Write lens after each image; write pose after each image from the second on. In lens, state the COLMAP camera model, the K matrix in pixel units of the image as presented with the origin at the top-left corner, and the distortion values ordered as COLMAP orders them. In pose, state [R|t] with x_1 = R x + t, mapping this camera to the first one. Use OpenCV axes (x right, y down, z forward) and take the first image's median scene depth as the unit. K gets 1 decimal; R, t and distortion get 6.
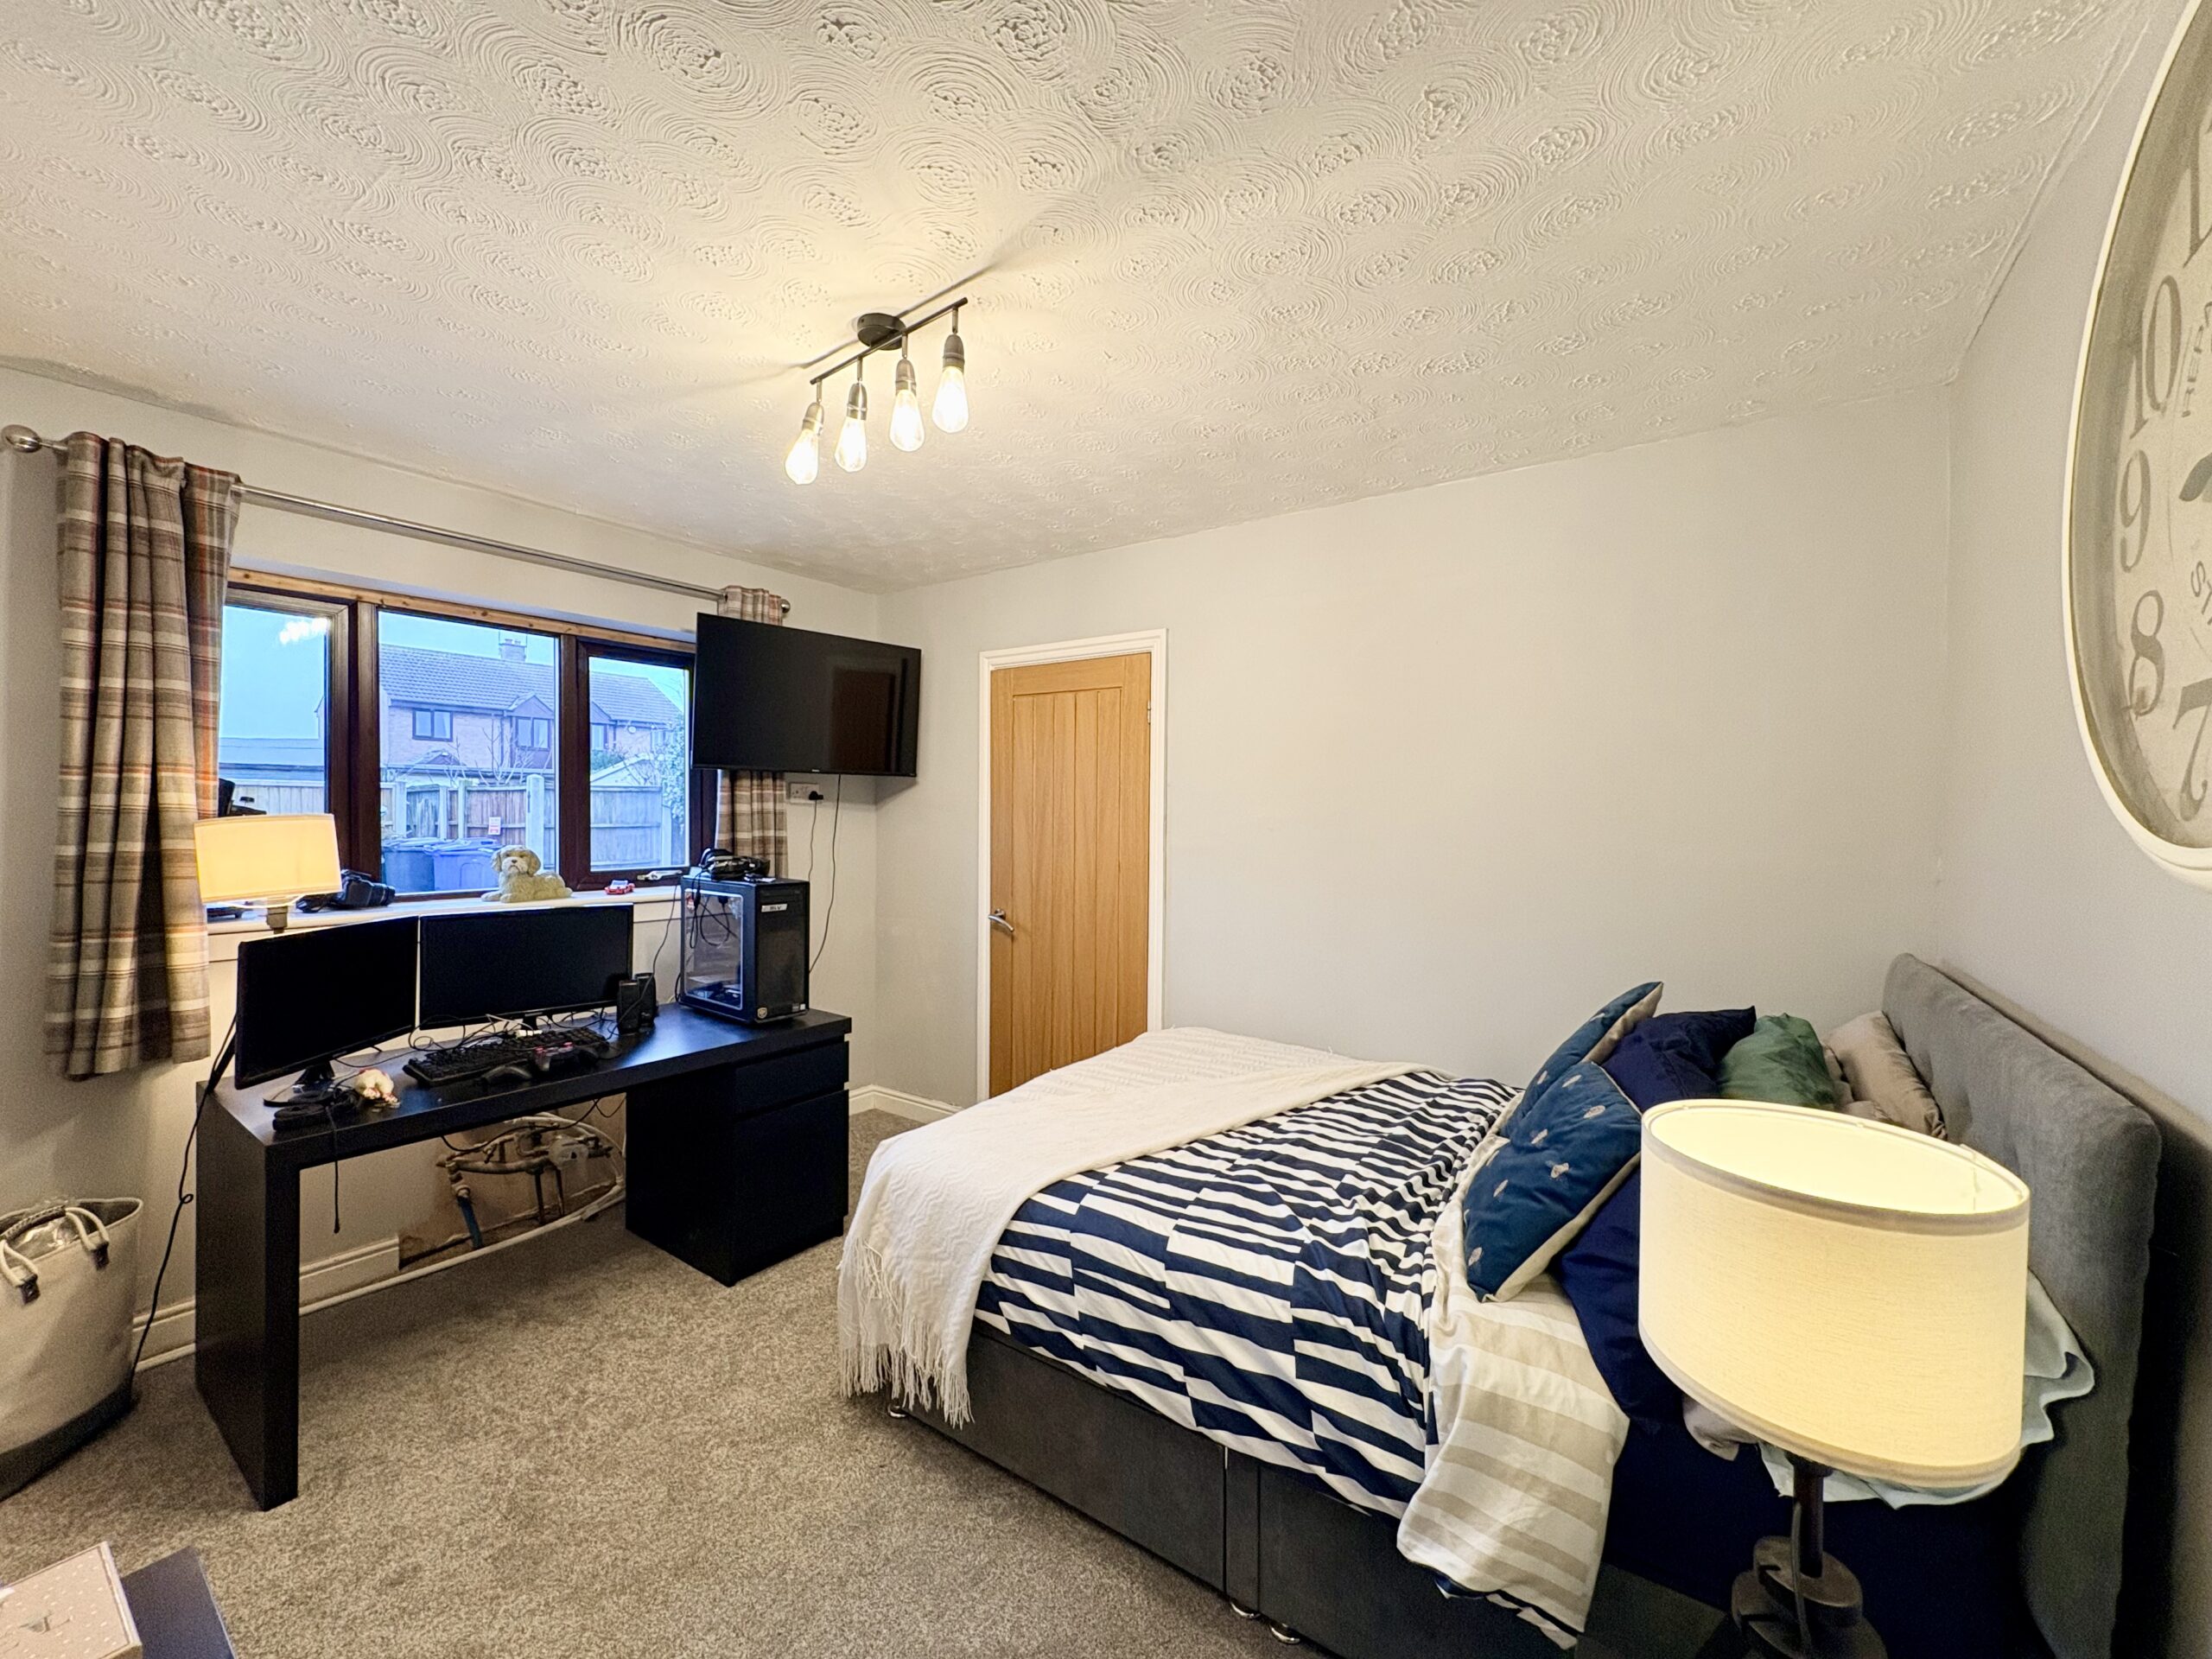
lens RADIAL K [[878.7, 0, 1098.2], [0, 878.7, 826.1], [0, 0, 1]] dist [0.000804, 0.000040]
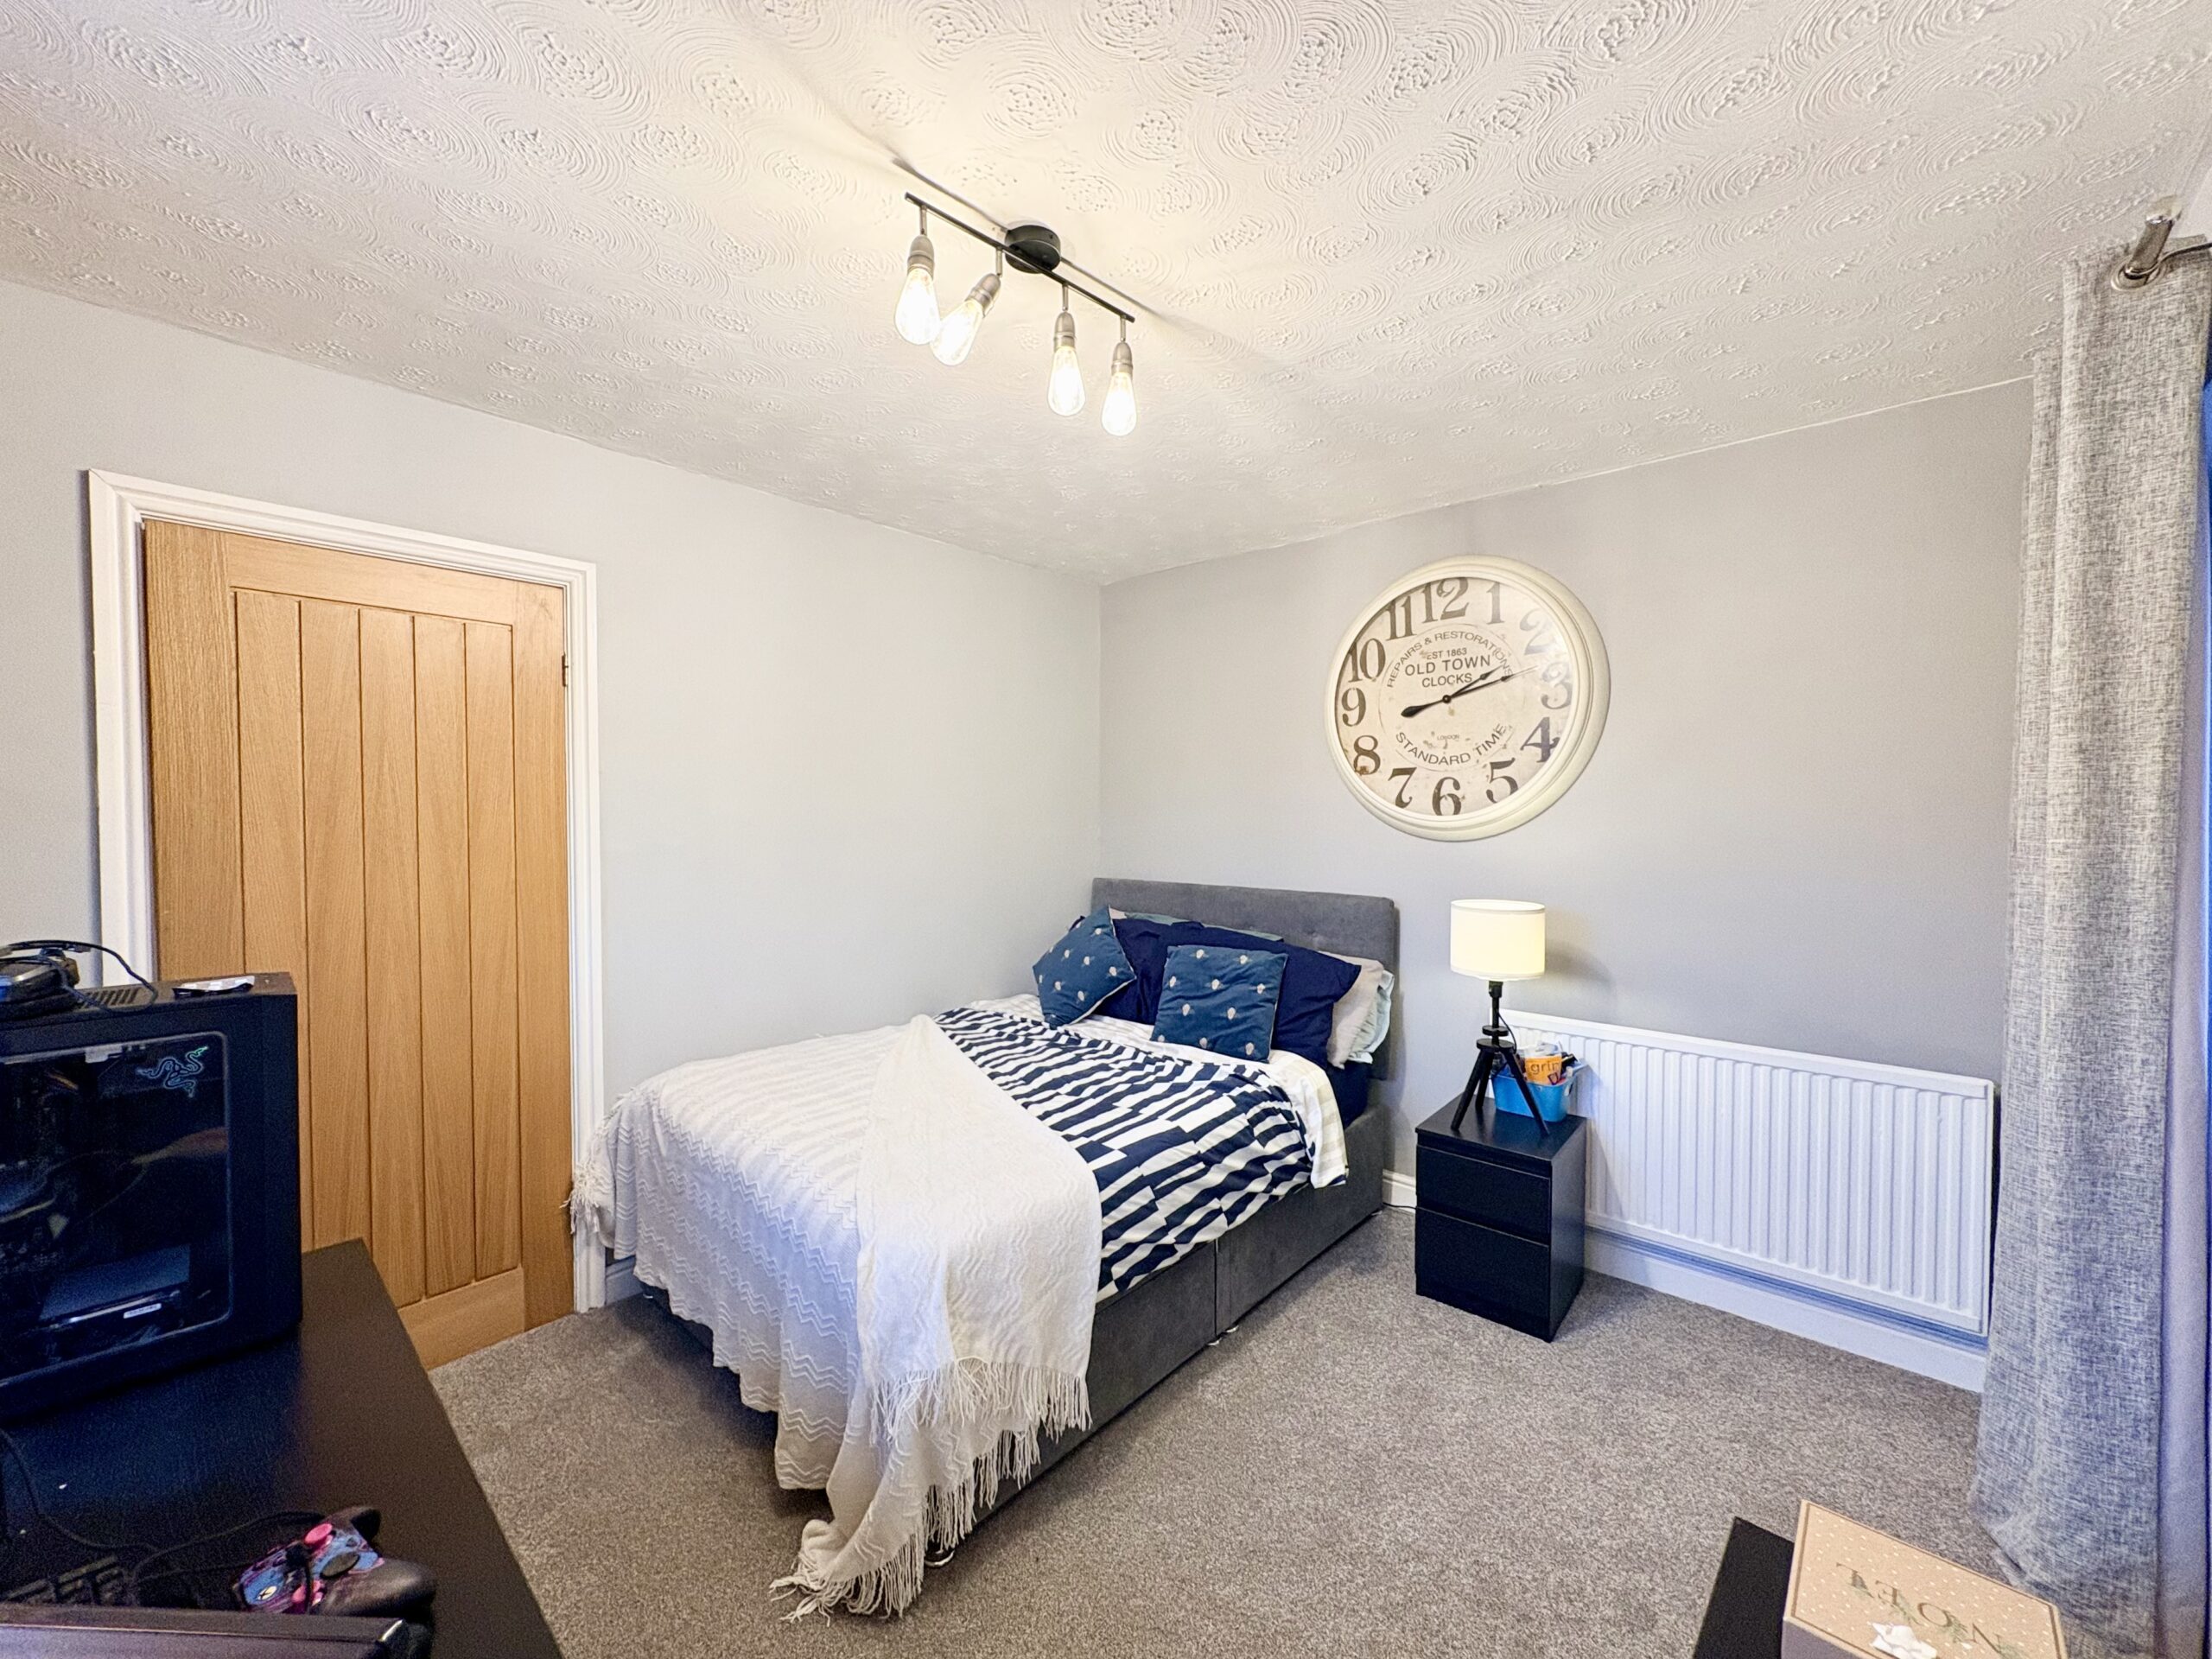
lens RADIAL K [[878.7, 0, 1098.2], [0, 878.7, 826.1], [0, 0, 1]] dist [0.000804, 0.000040]
pose [[0.127180, -0.029484, 0.991441, -1.159765], [0.016222, 0.999486, 0.027643, -0.025322], [-0.991747, 0.012567, 0.127593, 0.877675]]
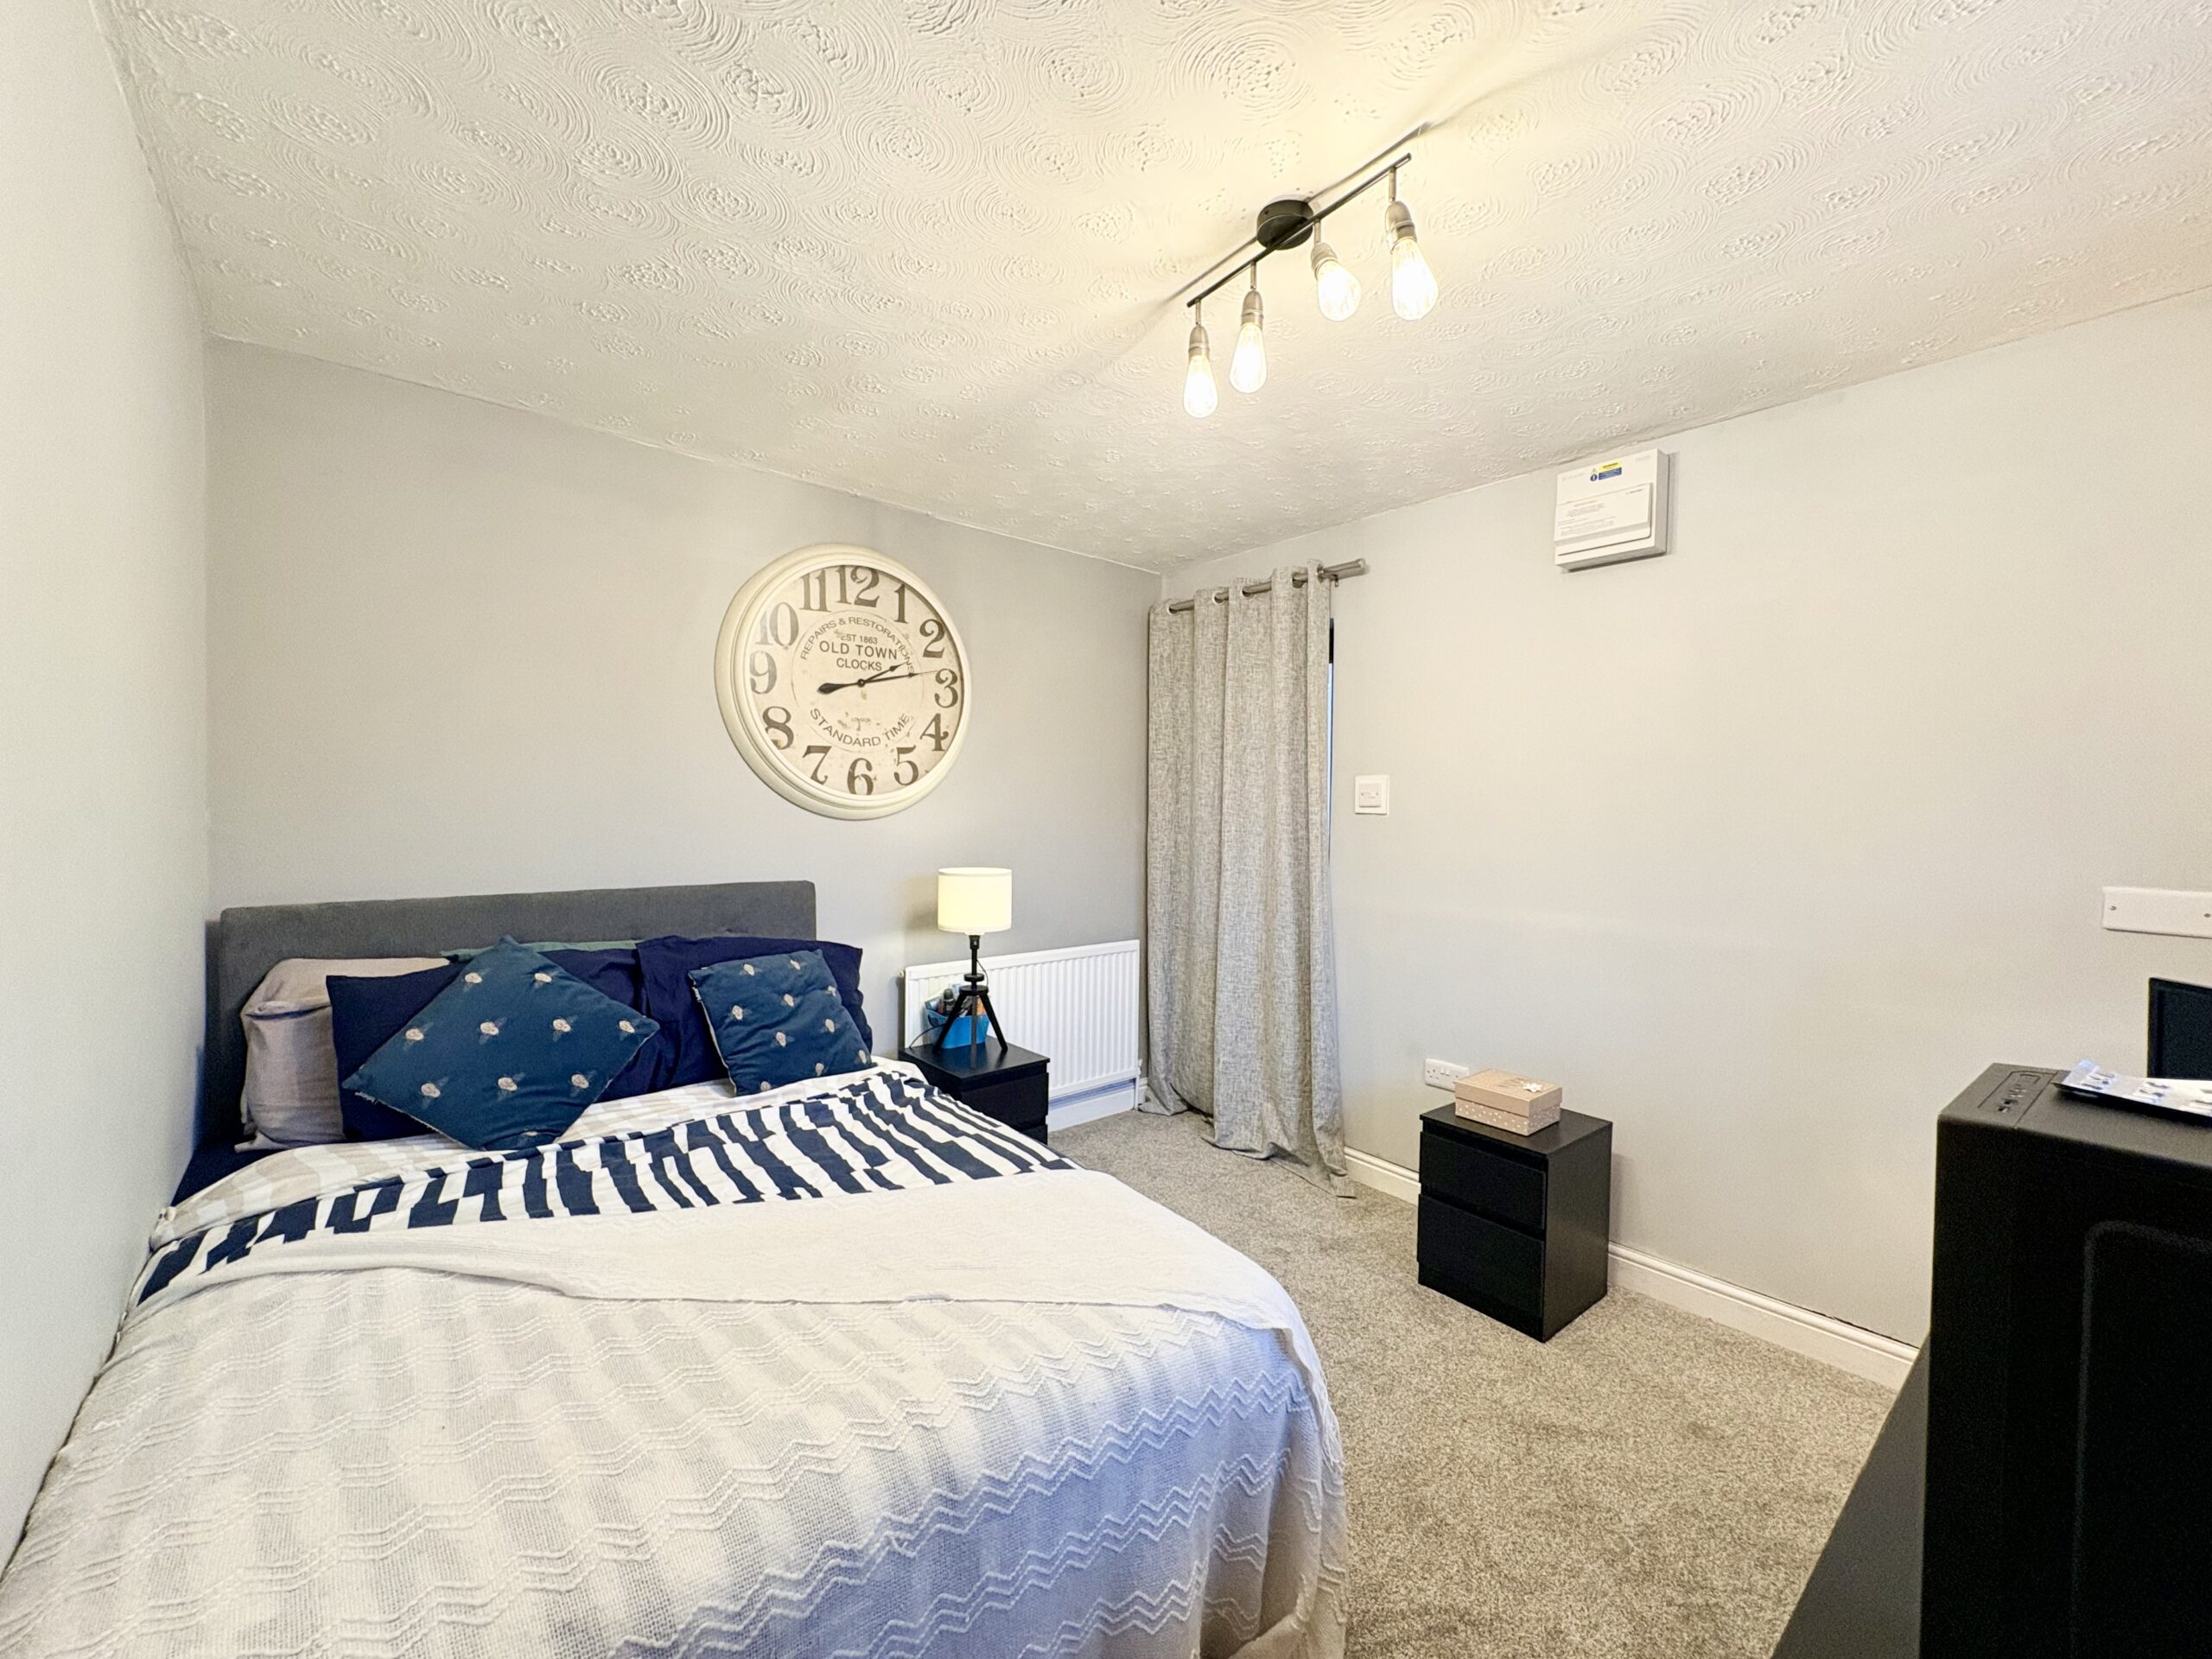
lens RADIAL K [[878.7, 0, 1098.2], [0, 878.7, 826.1], [0, 0, 1]] dist [0.000804, 0.000040]
pose [[-0.963685, -0.032029, 0.265114, -0.330906], [-0.020935, 0.998787, 0.044567, -0.014180], [-0.266220, 0.037398, -0.963187, 1.994943]]
